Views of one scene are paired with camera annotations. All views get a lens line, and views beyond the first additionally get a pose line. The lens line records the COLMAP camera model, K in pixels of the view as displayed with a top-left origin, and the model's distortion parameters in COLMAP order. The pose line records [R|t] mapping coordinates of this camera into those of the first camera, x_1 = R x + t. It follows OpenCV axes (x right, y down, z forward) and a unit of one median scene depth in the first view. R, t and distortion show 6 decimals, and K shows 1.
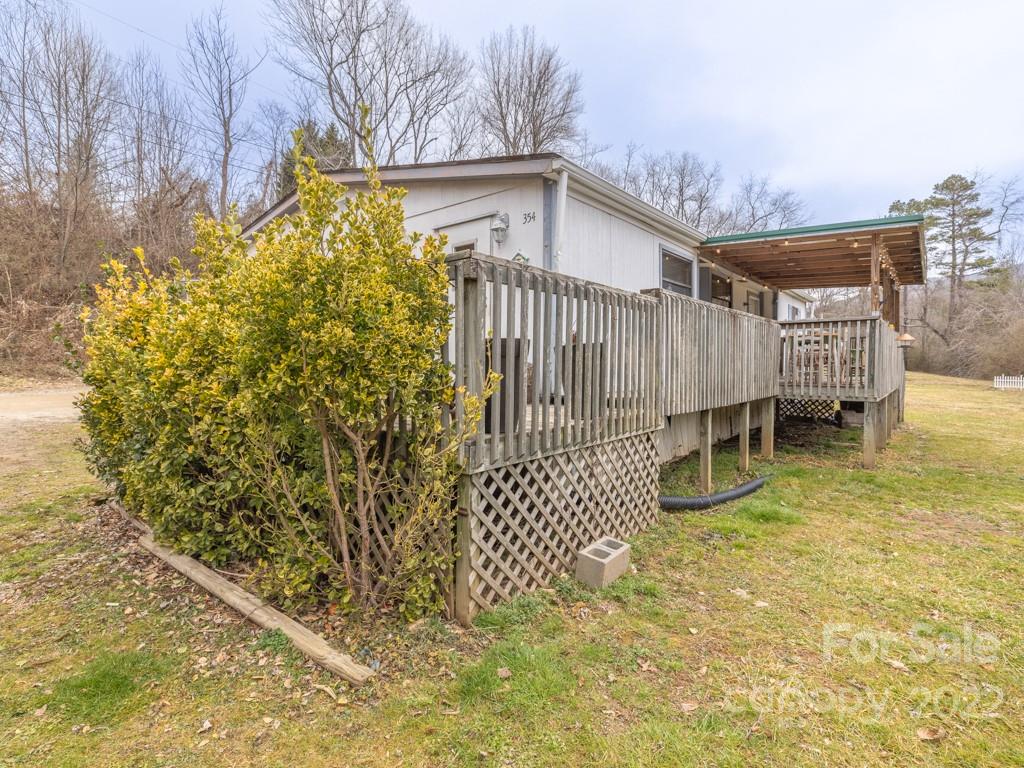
lens RADIAL K [[475.6, 0, 512.9], [0, 475.6, 355.6], [0, 0, 1]] dist [-0.000285, 0.000053]
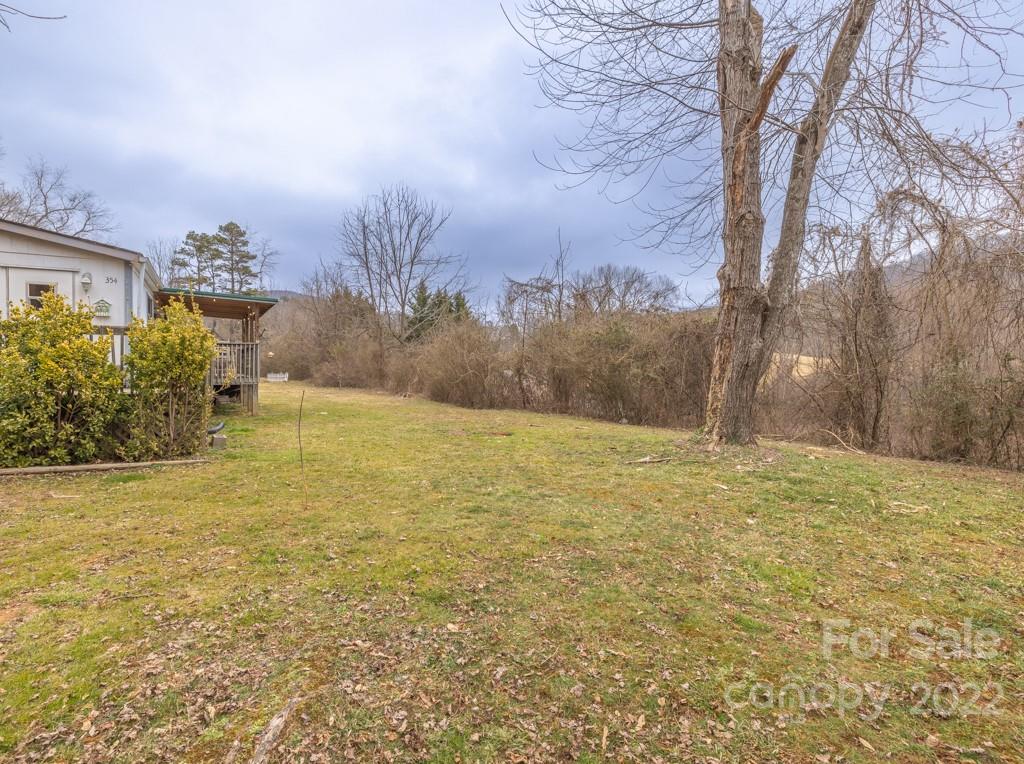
lens RADIAL K [[516.9, 0, 514.4], [0, 516.9, 379.1], [0, 0, 1]] dist [-0.000747, -0.000153]
pose [[0.289729, -0.042367, 0.956171, -0.222933], [0.010637, 0.999101, 0.041046, 0.000625], [-0.957050, -0.001721, 0.289919, -0.154295]]
